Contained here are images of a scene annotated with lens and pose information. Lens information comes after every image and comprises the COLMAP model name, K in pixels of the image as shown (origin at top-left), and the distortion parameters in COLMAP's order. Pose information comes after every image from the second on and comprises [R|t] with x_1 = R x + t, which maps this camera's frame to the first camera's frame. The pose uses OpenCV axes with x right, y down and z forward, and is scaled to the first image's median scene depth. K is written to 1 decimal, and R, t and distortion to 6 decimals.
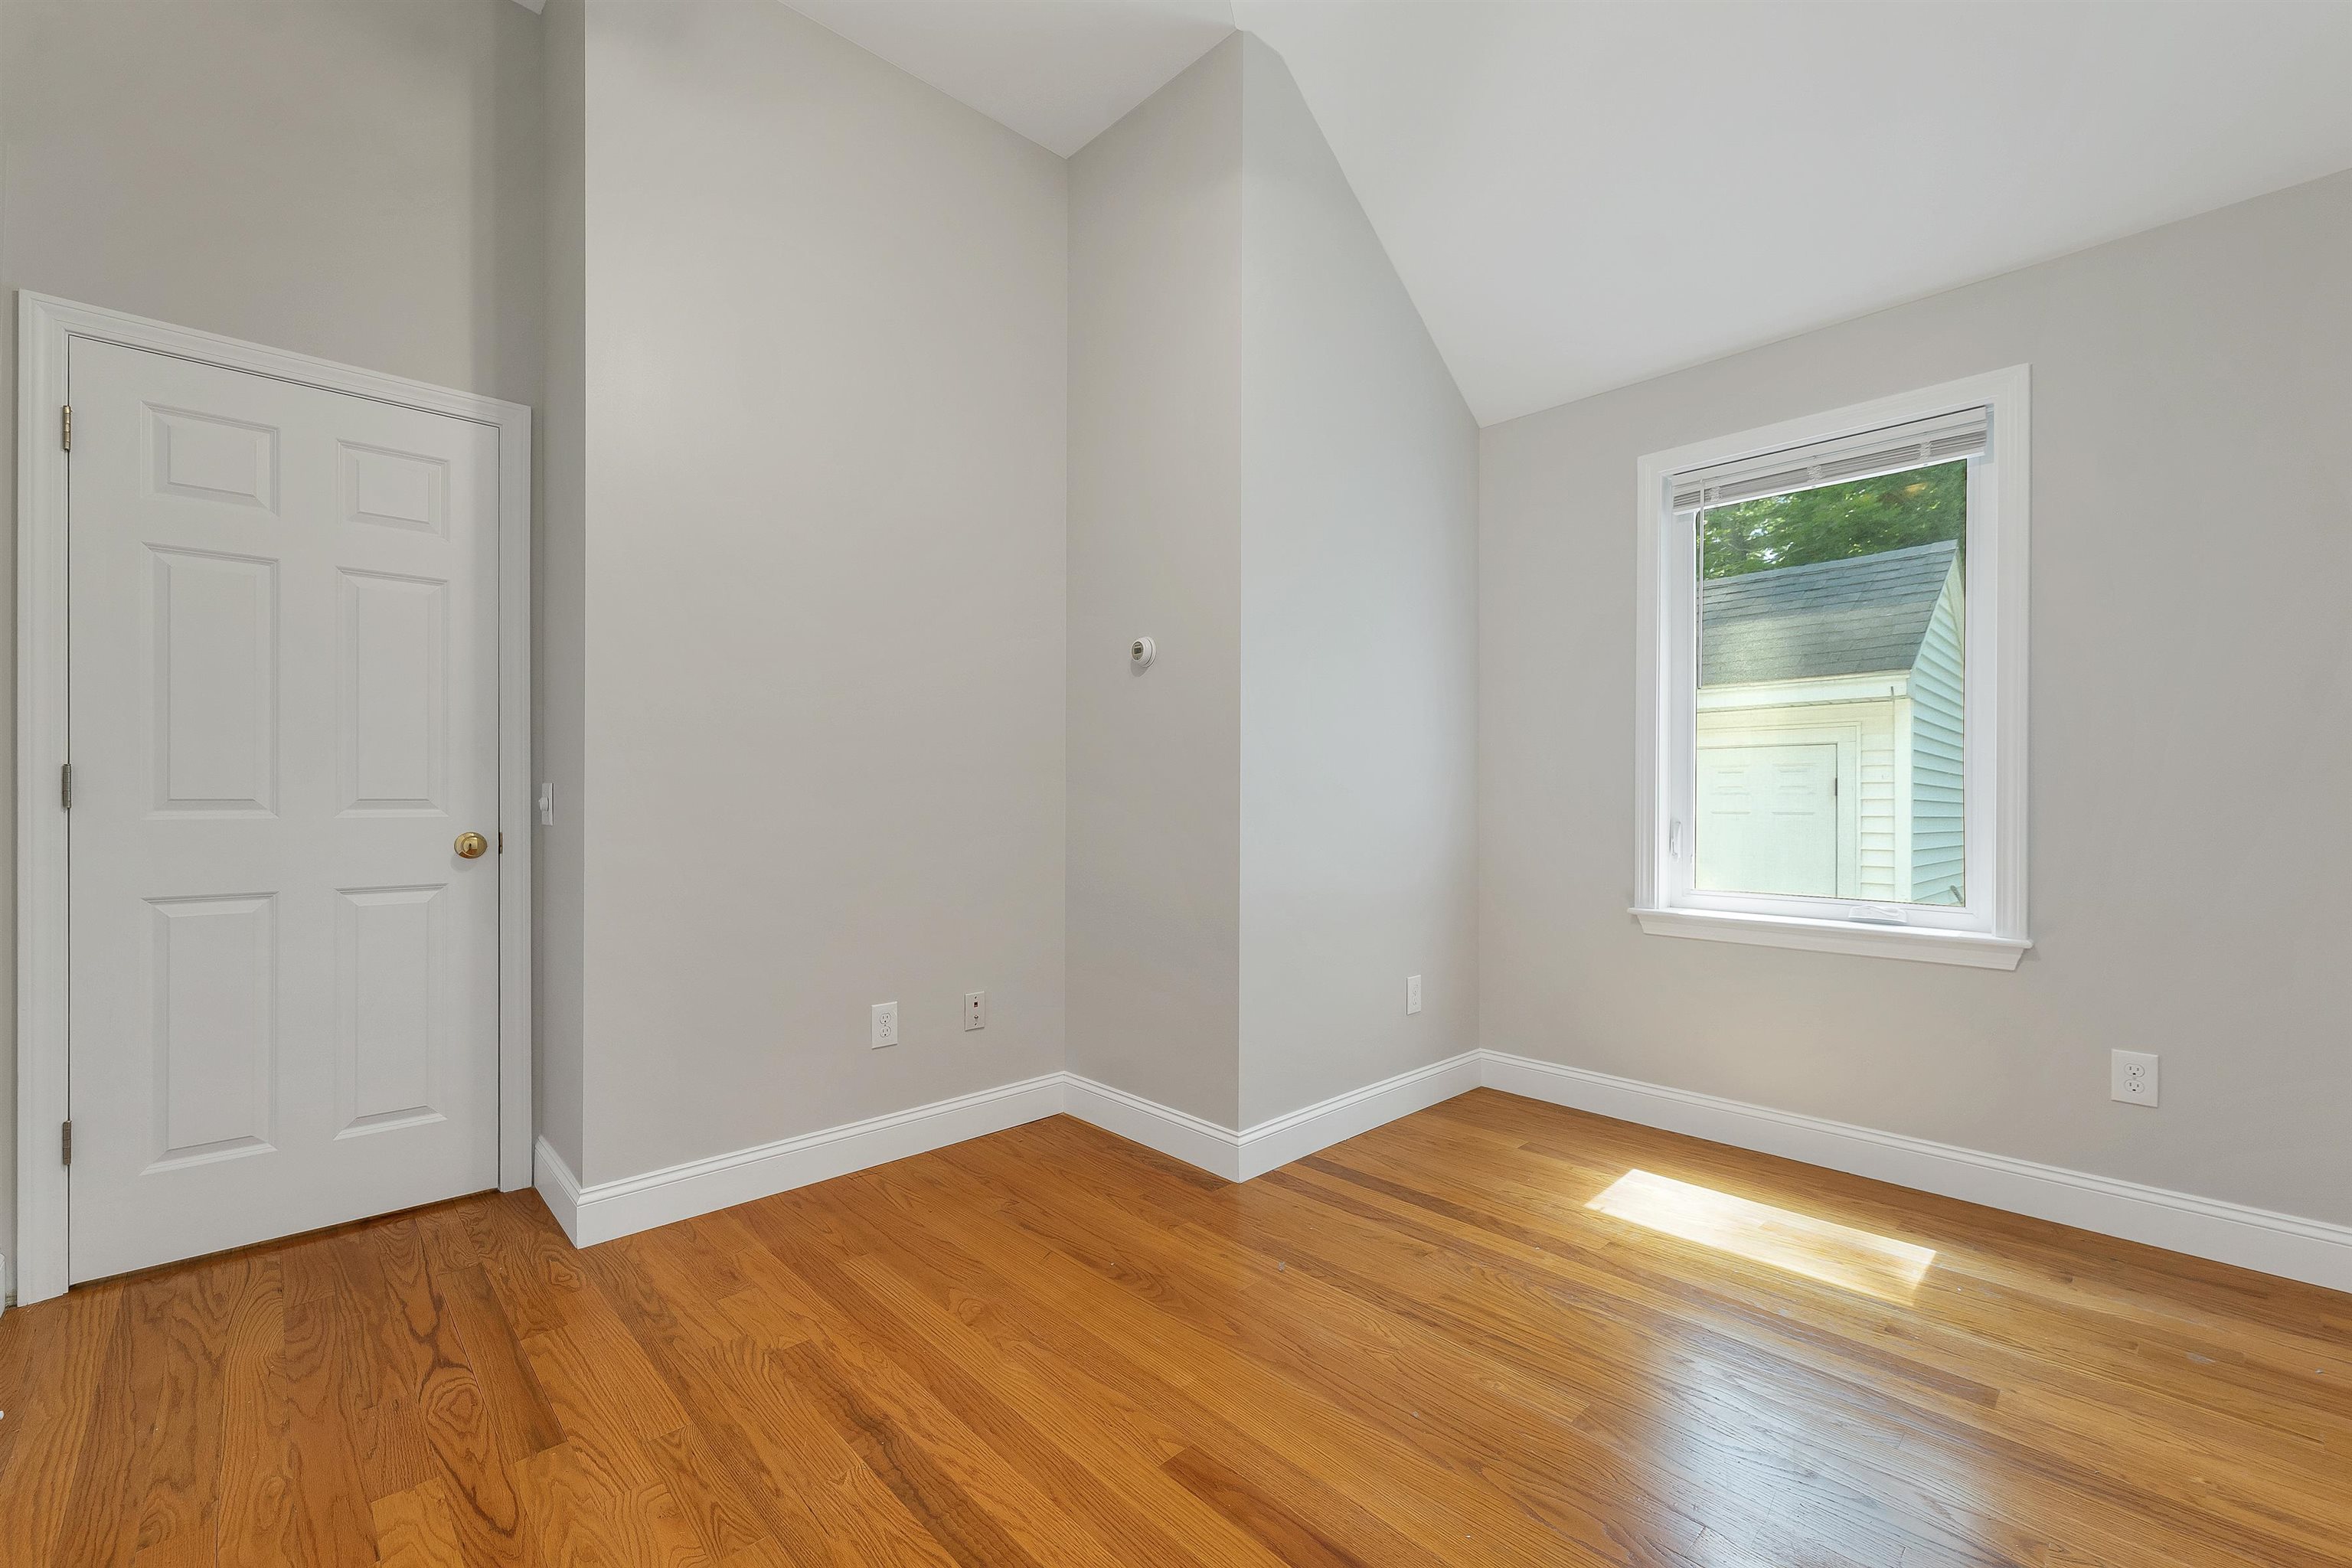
lens RADIAL K [[968.0, 0, 1155.1], [0, 968.0, 782.9], [0, 0, 1]] dist [-0.001830, 0.000742]
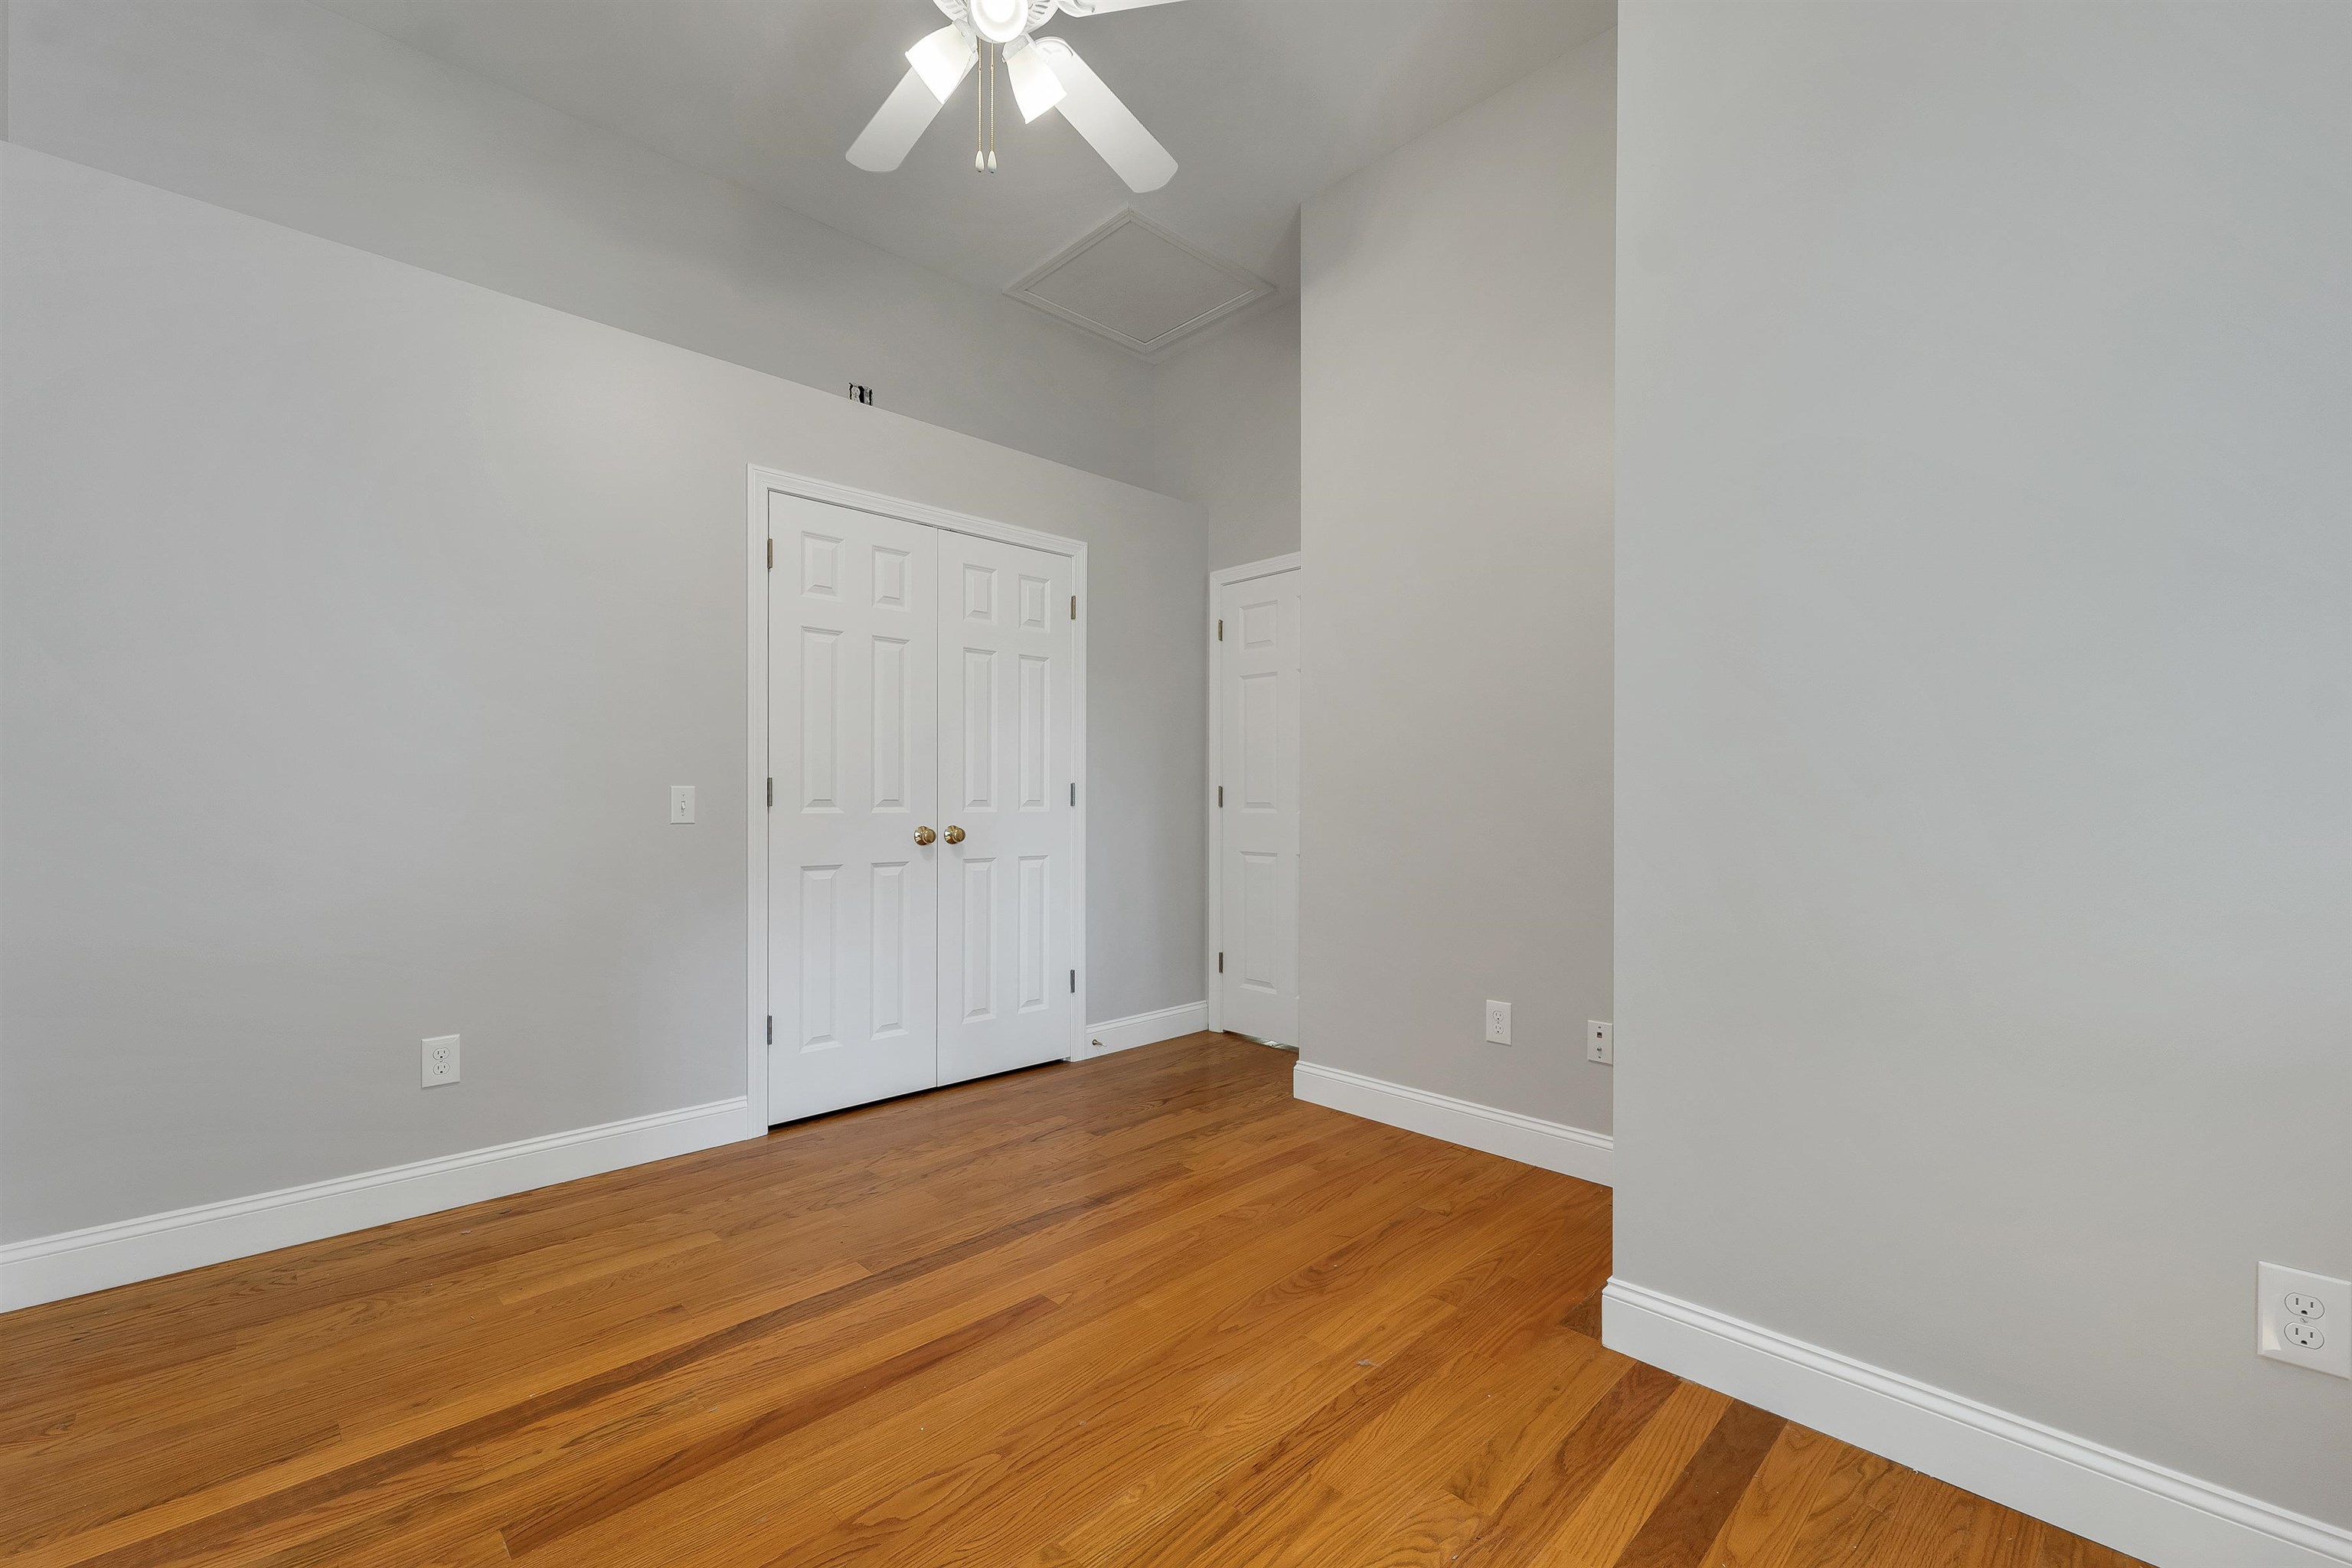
lens RADIAL K [[968.0, 0, 1192.1], [0, 968.0, 783.6], [0, 0, 1]] dist [-0.001830, 0.000742]
pose [[0.031506, -0.017236, -0.999355, 0.964313], [0.011229, 0.999794, -0.016889, 0.009877], [0.999440, -0.010690, 0.031693, 0.820781]]
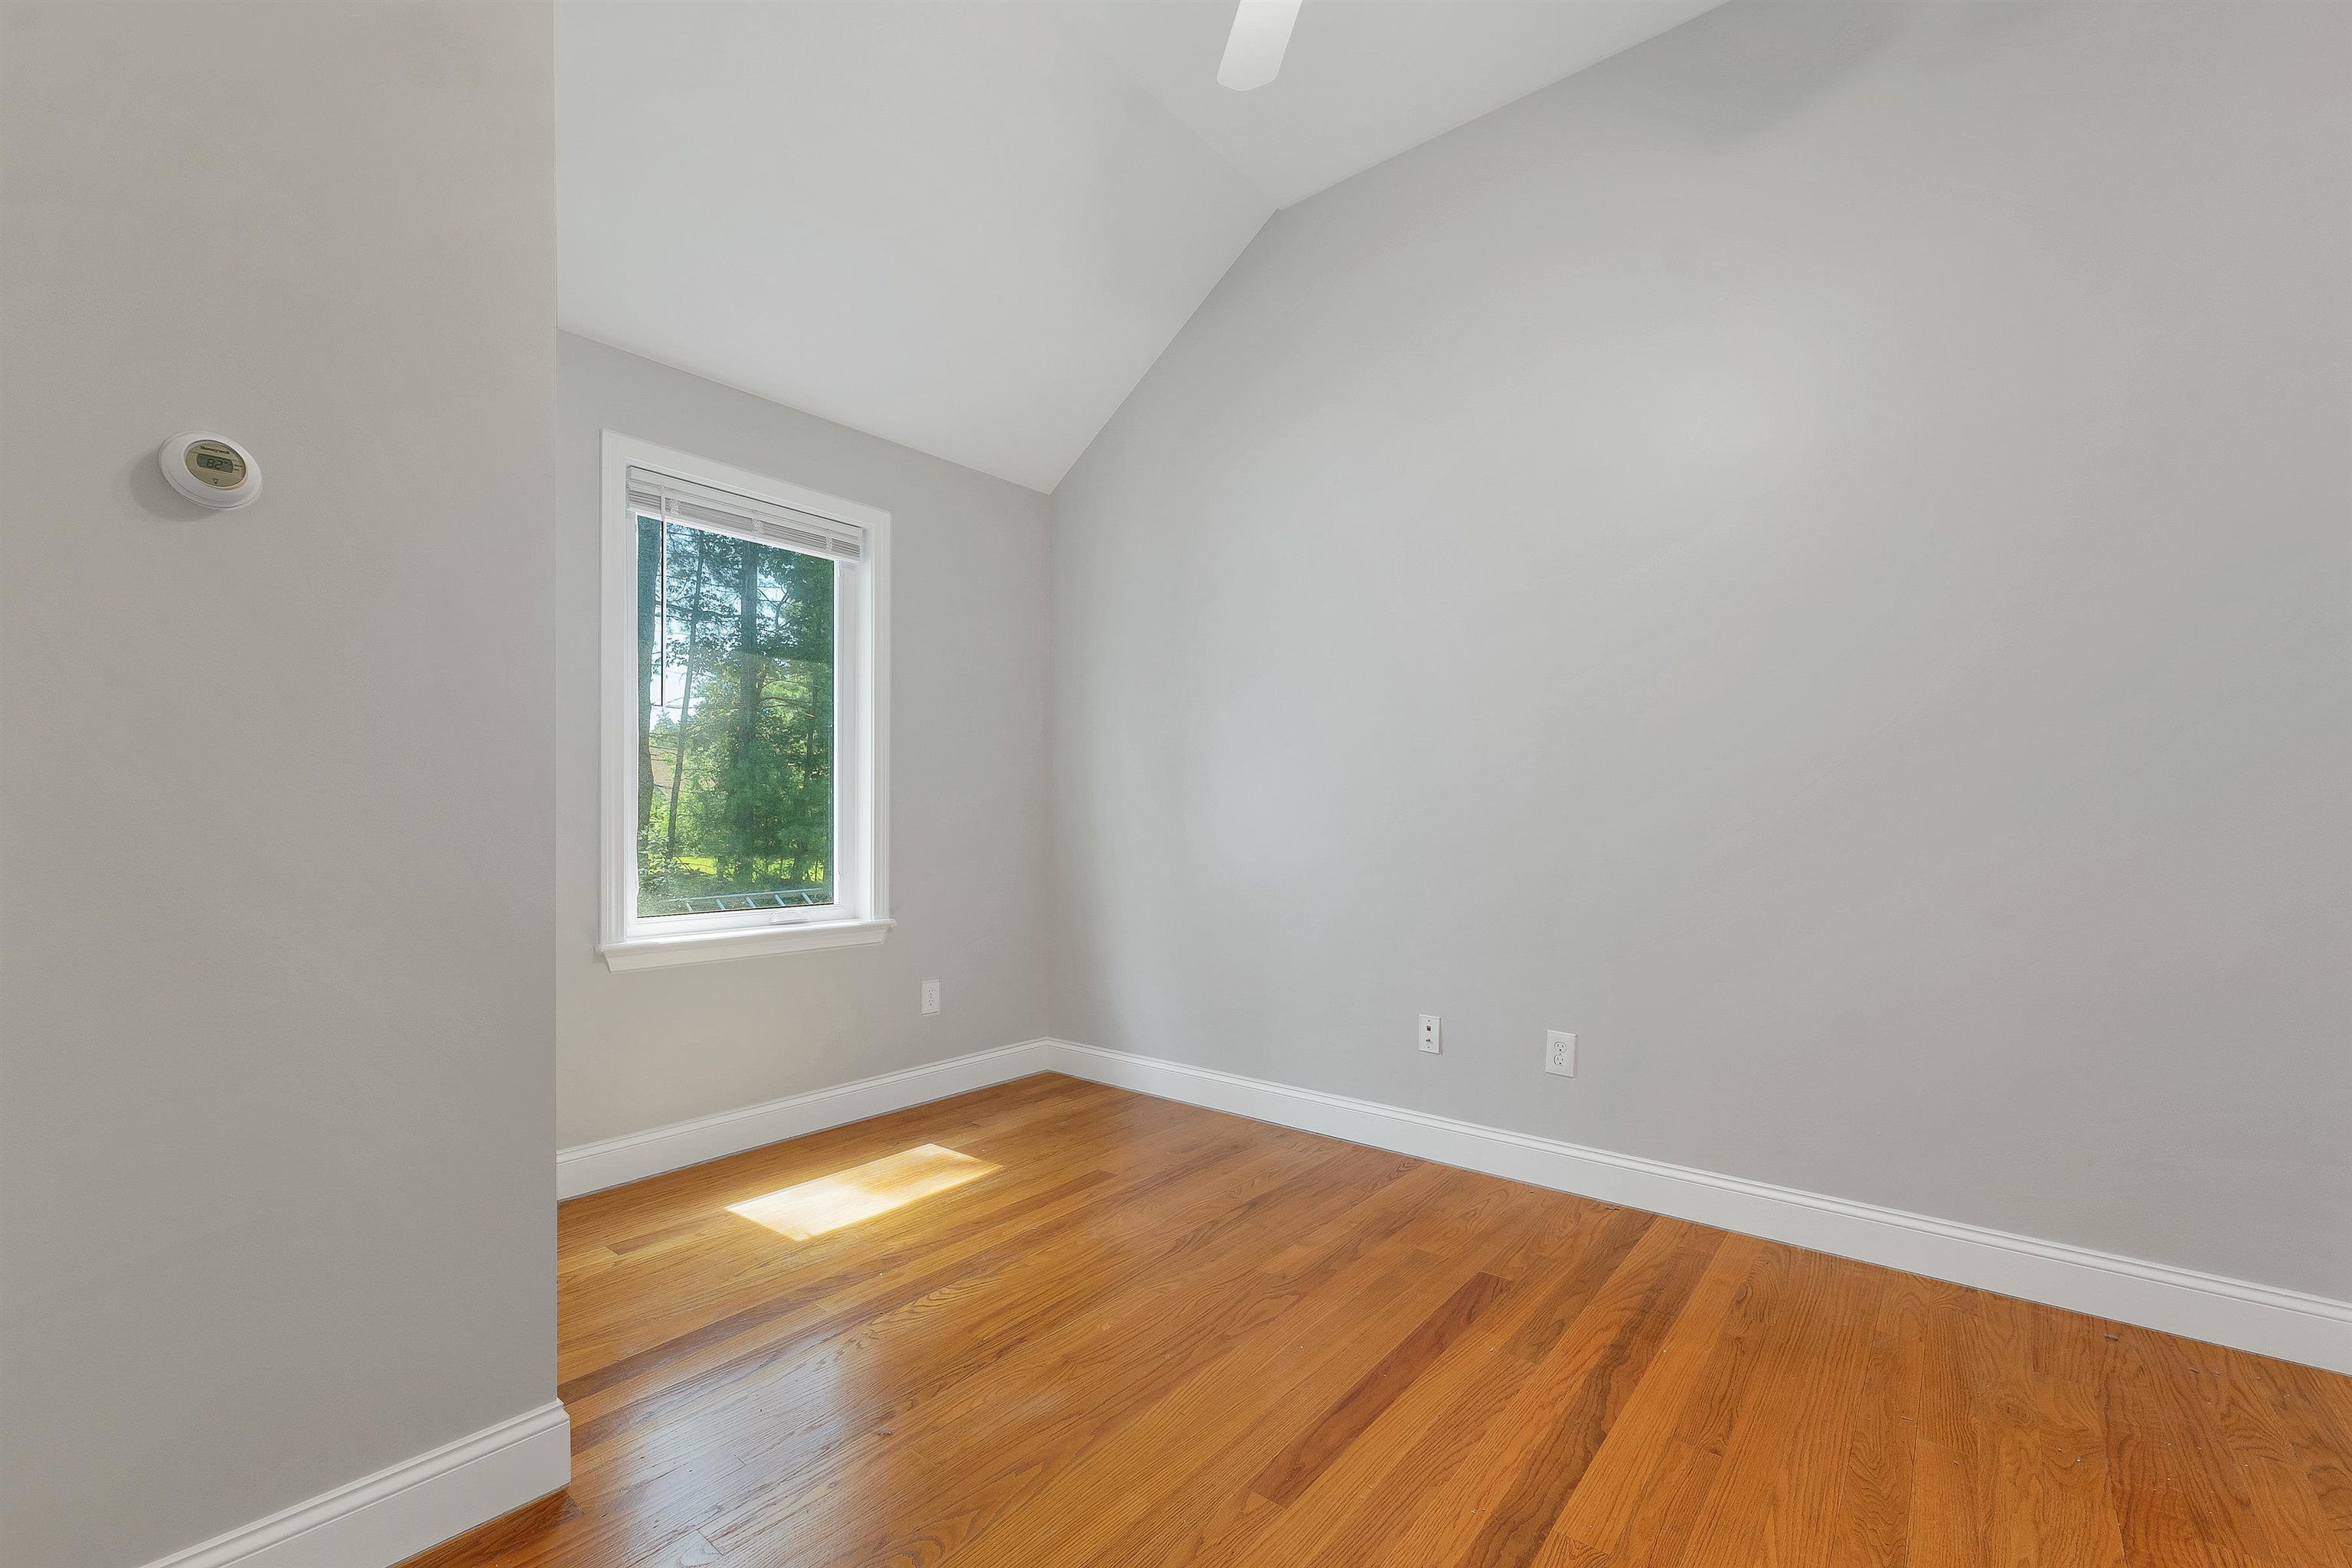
lens RADIAL K [[968.0, 0, 1202.3], [0, 968.0, 833.7], [0, 0, 1]] dist [-0.001830, 0.000742]
pose [[-0.156890, -0.014083, 0.987516, -0.653407], [-0.018682, 0.999762, 0.011289, 0.012295], [-0.987439, -0.016678, -0.157116, 0.869755]]
